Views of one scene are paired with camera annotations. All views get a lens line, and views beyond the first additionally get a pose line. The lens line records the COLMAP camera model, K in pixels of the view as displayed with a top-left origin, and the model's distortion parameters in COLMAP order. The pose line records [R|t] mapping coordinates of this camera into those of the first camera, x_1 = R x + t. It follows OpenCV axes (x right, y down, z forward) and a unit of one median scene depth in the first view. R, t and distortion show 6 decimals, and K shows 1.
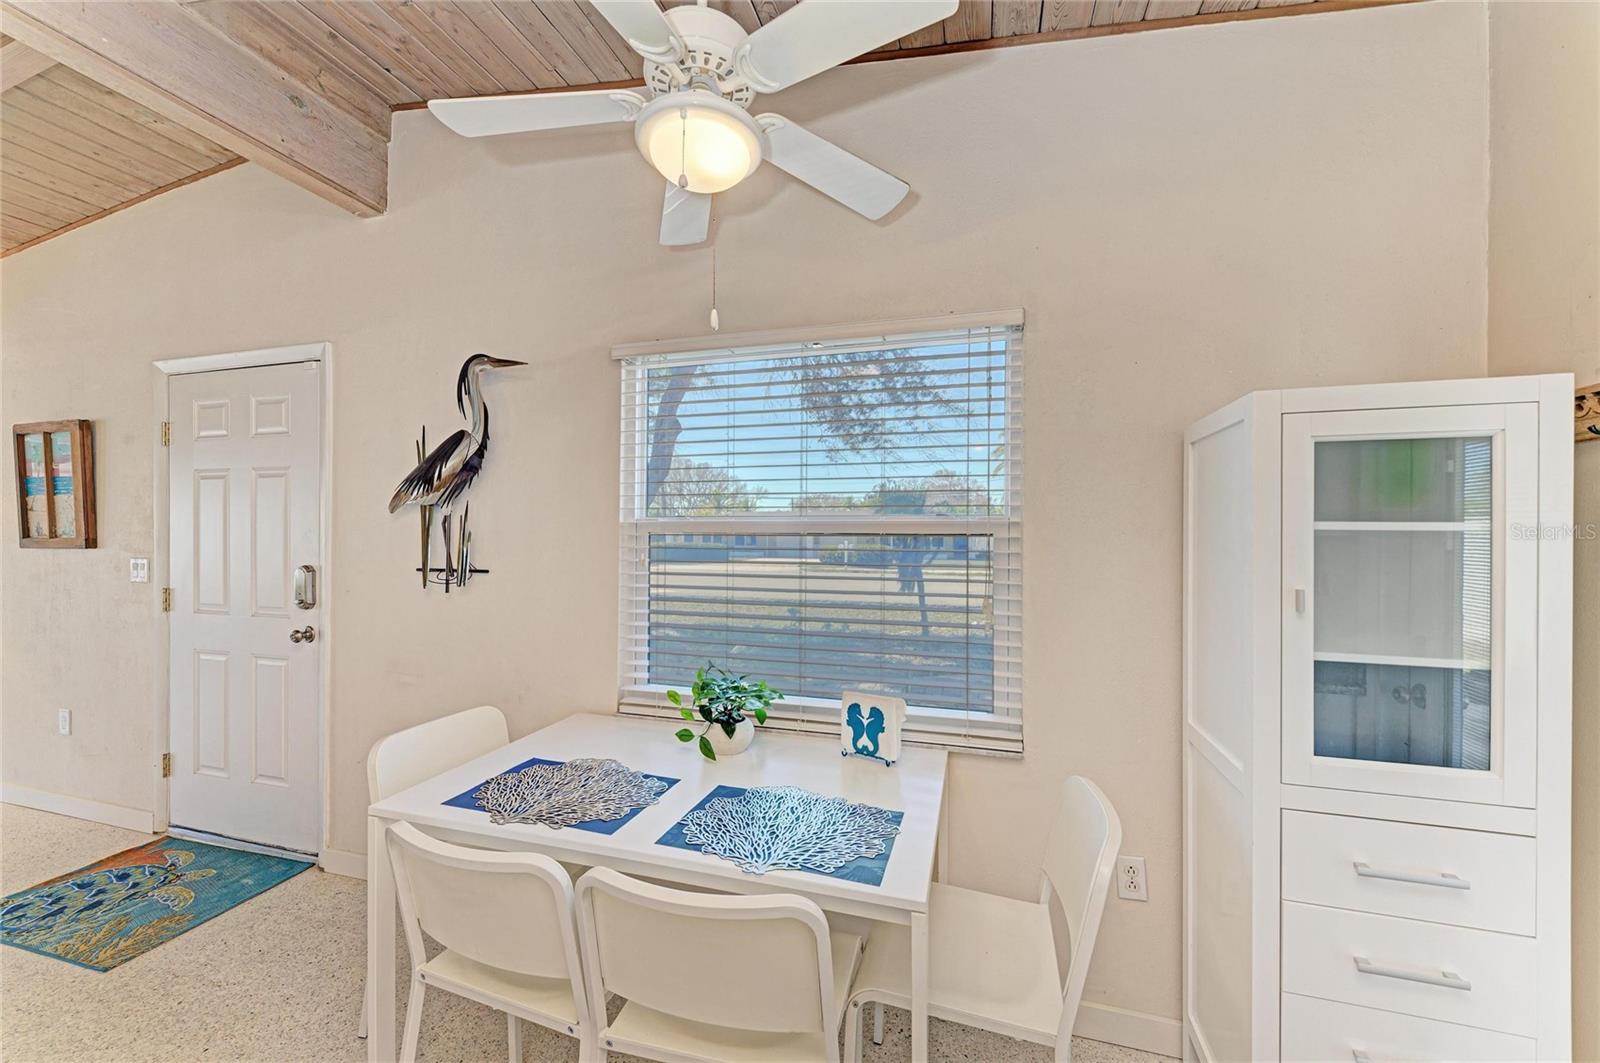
lens RADIAL K [[614.9, 0, 801.4], [0, 614.9, 536.8], [0, 0, 1]] dist [-0.001330, -0.000004]
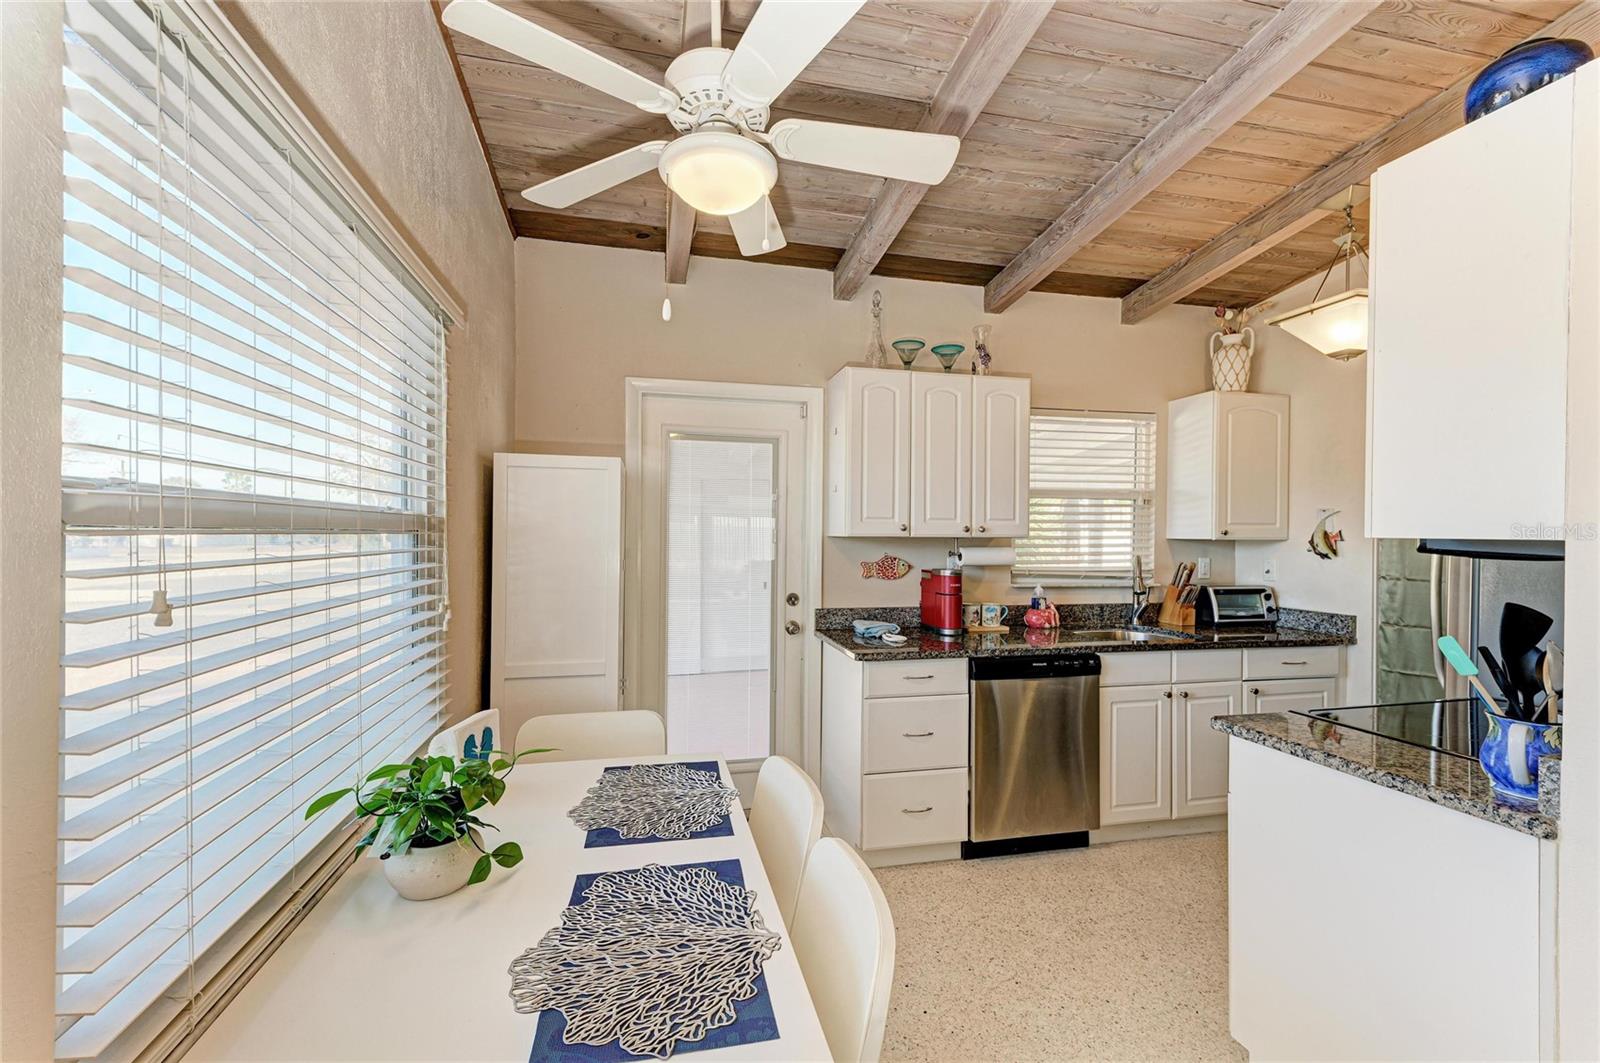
lens RADIAL K [[670.3, 0, 796.5], [0, 670.3, 531.0], [0, 0, 1]] dist [0.000442, 0.000030]
pose [[-0.499491, -0.003309, 0.866313, -1.100690], [0.000550, 0.999991, 0.004137, -0.018053], [-0.866319, 0.002542, -0.499485, 1.273651]]
